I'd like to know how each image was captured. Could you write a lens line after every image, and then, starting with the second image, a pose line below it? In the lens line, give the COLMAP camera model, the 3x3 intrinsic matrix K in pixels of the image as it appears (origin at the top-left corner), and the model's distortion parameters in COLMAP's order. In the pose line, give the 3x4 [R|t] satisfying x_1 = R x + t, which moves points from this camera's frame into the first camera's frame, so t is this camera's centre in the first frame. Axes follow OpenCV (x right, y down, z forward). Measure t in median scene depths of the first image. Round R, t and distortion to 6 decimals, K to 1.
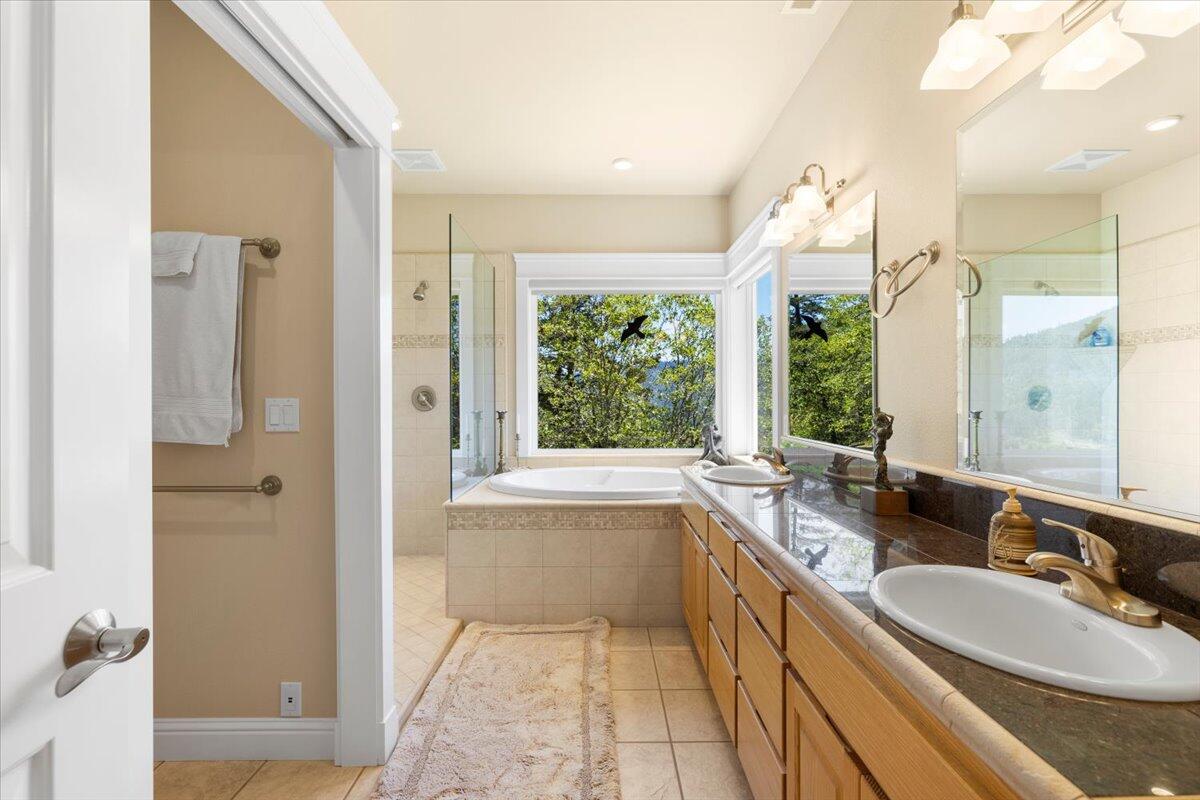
lens RADIAL K [[499.1, 0, 598.7], [0, 499.1, 400.5], [0, 0, 1]] dist [0.000212, -0.000377]
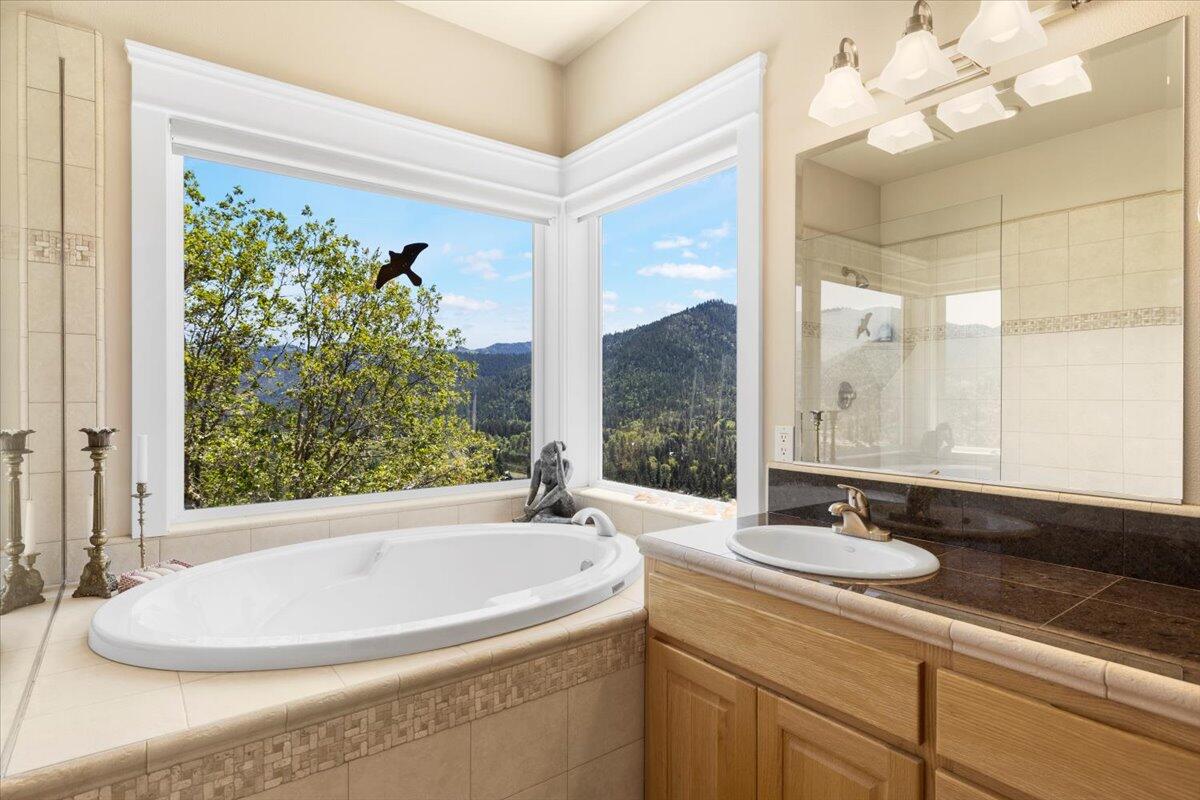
lens RADIAL K [[621.0, 0, 600.8], [0, 621.0, 395.9], [0, 0, 1]] dist [0.001042, 0.000124]
pose [[0.809436, 0.001257, 0.587207, -0.157741], [0.001131, 0.999993, -0.003700, -0.002074], [-0.587207, 0.003659, 0.809428, 0.369522]]
